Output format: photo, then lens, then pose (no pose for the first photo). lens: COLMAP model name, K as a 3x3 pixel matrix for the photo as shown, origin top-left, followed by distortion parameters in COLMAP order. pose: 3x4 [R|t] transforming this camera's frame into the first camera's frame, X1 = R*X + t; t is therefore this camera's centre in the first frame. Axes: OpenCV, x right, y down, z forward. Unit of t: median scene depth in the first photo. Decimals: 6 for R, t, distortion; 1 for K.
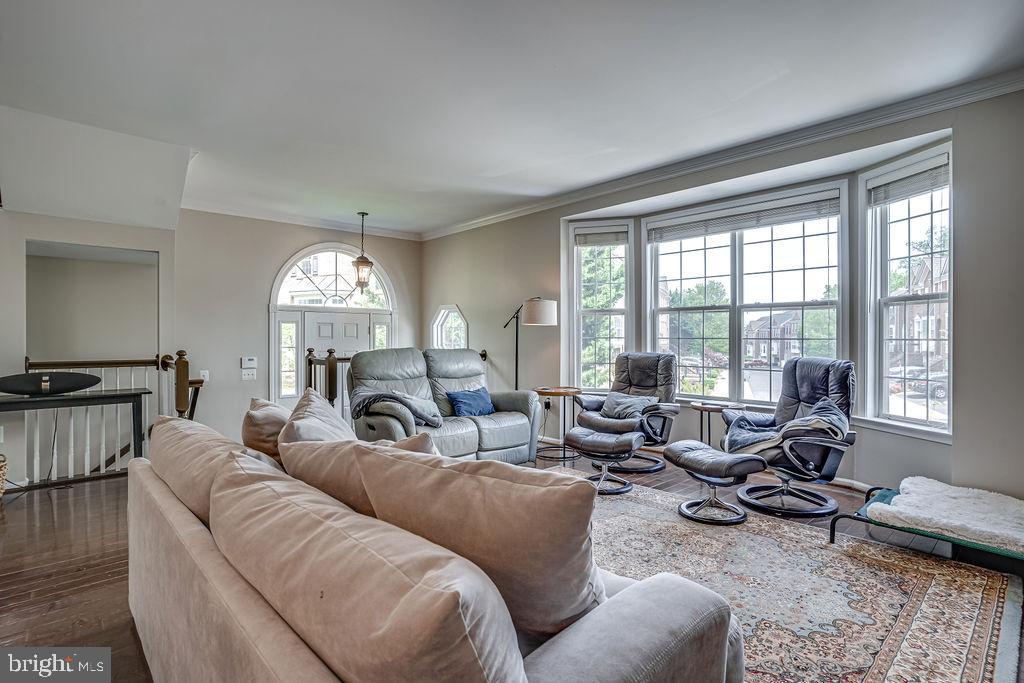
lens RADIAL K [[502.4, 0, 508.1], [0, 502.4, 325.3], [0, 0, 1]] dist [-0.069827, 0.034060]
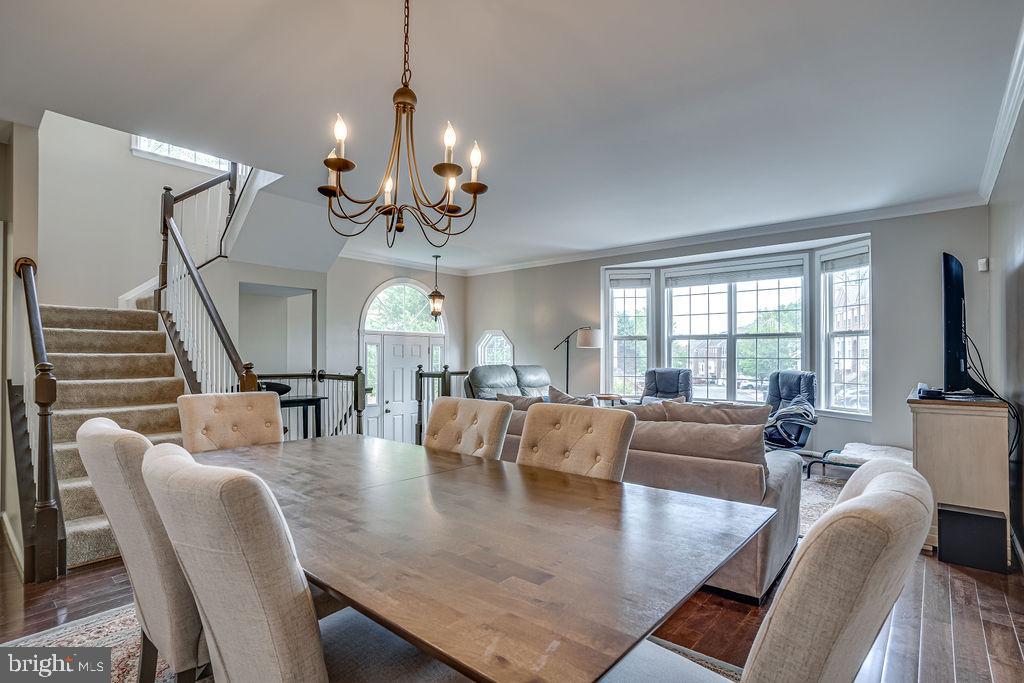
lens RADIAL K [[500.6, 0, 515.6], [0, 500.6, 337.2], [0, 0, 1]] dist [-0.074566, 0.033006]
pose [[0.992923, 0.007490, 0.118522, -0.339825], [-0.005658, 0.999859, -0.015787, -0.007623], [-0.118624, 0.015005, 0.992826, -0.349542]]
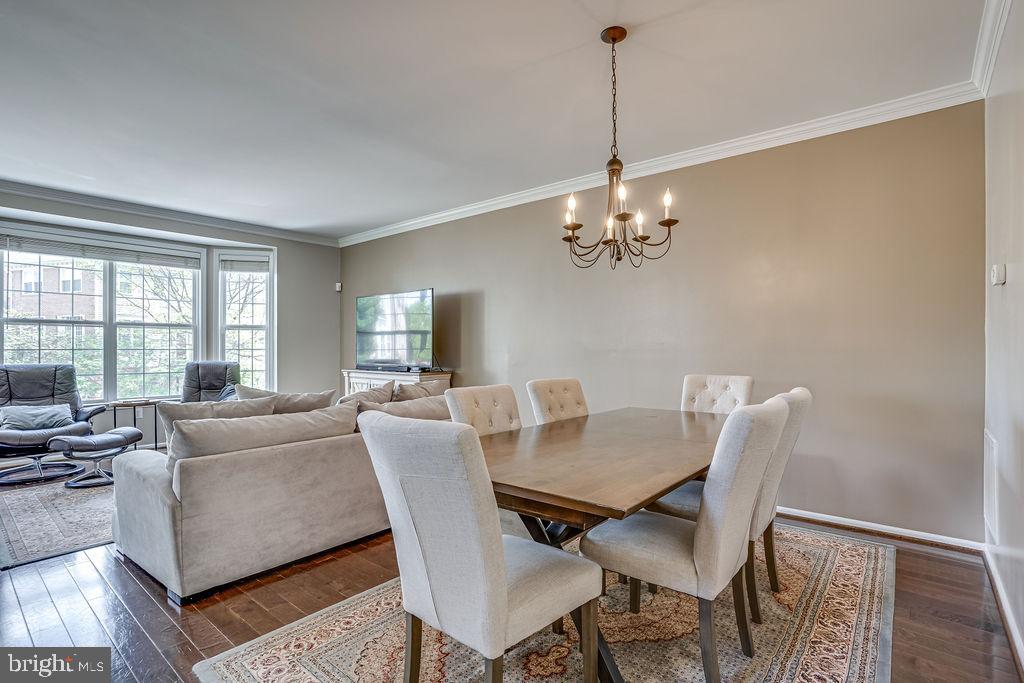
lens RADIAL K [[500.6, 0, 515.6], [0, 500.6, 337.2], [0, 0, 1]] dist [-0.074566, 0.033006]
pose [[-0.142519, 0.020427, 0.989581, -0.888917], [-0.017461, 0.999580, -0.023148, 0.006443], [-0.989638, -0.020578, -0.142102, 0.193872]]
